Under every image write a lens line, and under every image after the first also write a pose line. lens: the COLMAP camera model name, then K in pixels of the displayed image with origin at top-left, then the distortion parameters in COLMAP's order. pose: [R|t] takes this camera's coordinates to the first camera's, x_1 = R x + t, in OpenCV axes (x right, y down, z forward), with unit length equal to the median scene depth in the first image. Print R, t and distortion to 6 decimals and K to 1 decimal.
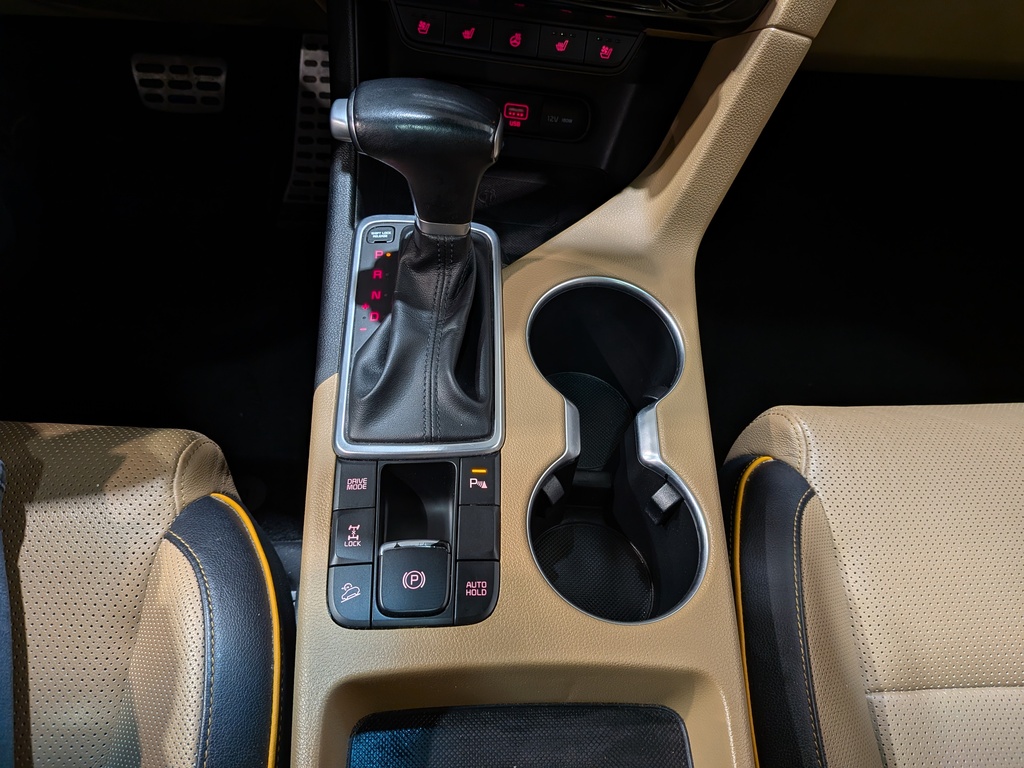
lens RADIAL K [[738.7, 0, 515.5], [0, 738.7, 376.0], [0, 0, 1]] dist [0.084348, -0.171590]
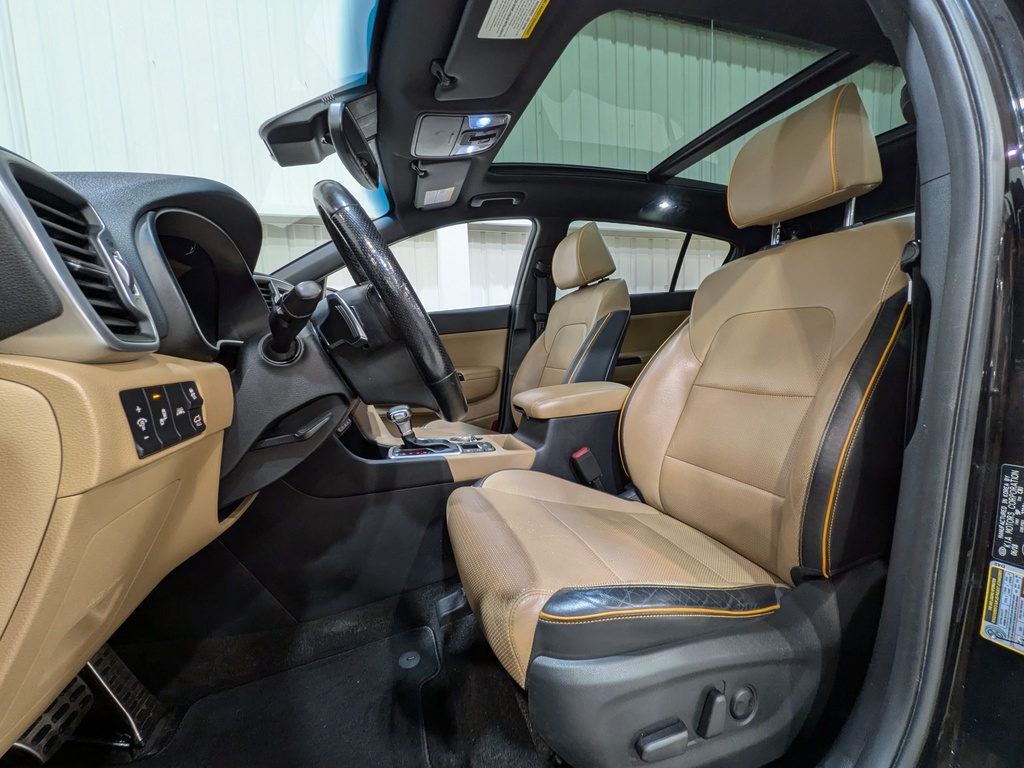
lens RADIAL K [[404.8, 0, 509.9], [0, 404.8, 377.2], [0, 0, 1]] dist [-0.000791, -0.000097]
pose [[-0.280031, -0.160205, 0.946529, -2.263140], [0.796567, 0.511511, 0.322240, -0.596181], [-0.535784, 0.844210, -0.015625, 0.390596]]
